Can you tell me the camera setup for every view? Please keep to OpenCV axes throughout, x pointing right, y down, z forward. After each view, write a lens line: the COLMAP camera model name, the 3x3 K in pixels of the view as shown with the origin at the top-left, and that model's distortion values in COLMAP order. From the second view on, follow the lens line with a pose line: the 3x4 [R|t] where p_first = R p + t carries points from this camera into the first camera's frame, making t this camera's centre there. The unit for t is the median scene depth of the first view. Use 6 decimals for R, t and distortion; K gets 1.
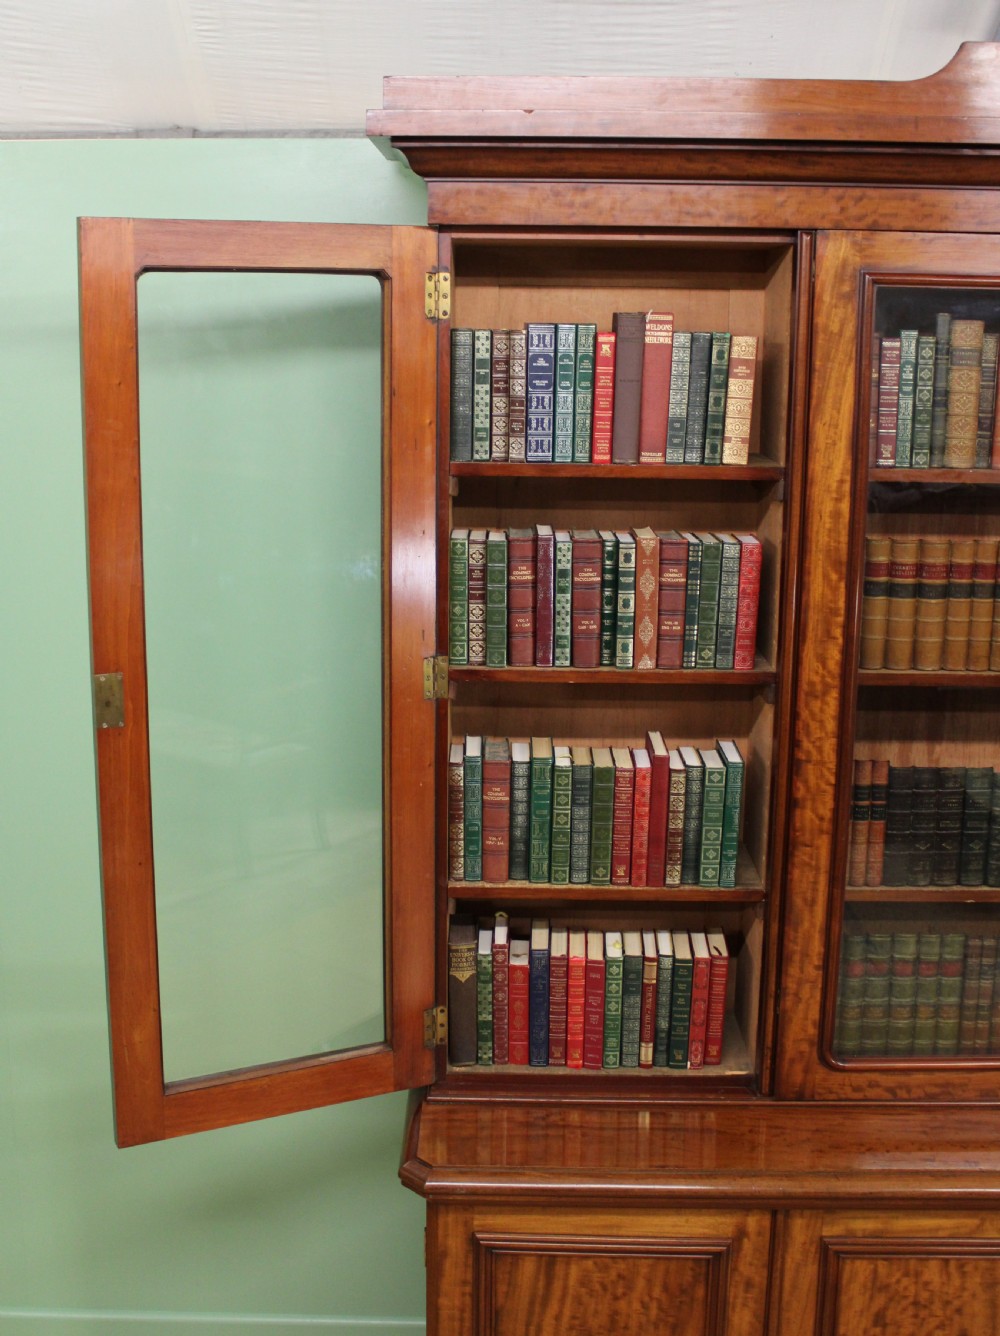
lens RADIAL K [[1586.8, 0, 423.9], [0, 1586.8, 619.2], [0, 0, 1]] dist [-0.137854, 0.000000]
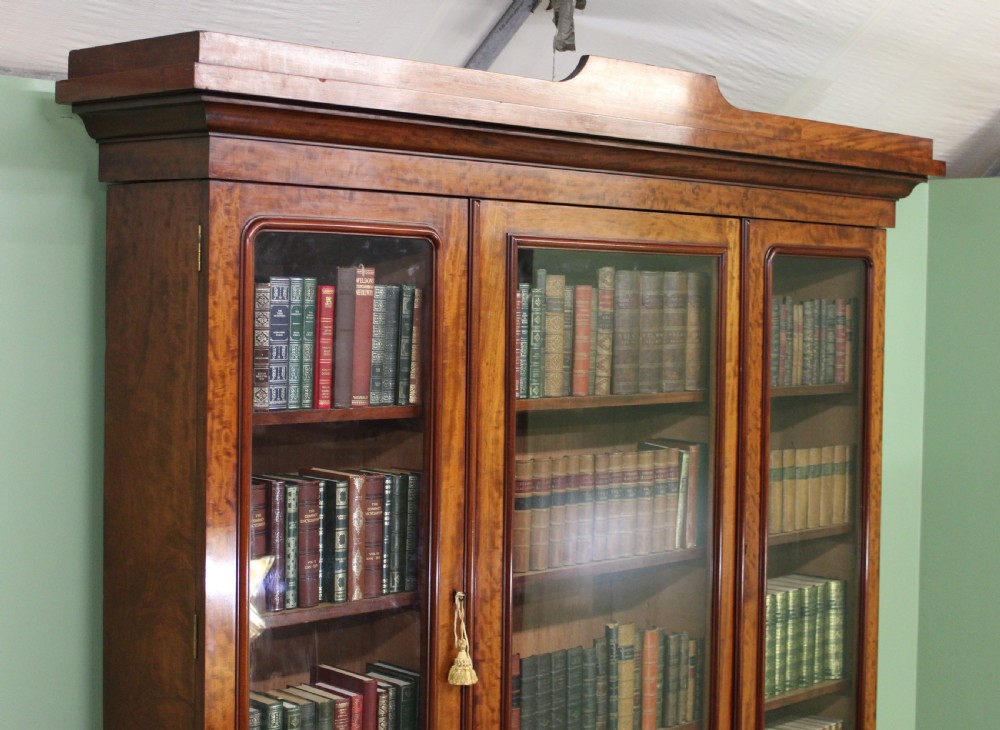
lens RADIAL K [[1654.3, 0, 486.2], [0, 1654.3, 343.6], [0, 0, 1]] dist [-0.046887, 0.000000]
pose [[0.679688, -0.016114, 0.733325, -0.624630], [0.118772, 0.988983, -0.088353, -0.030185], [-0.723822, 0.147150, 0.674113, 0.166715]]
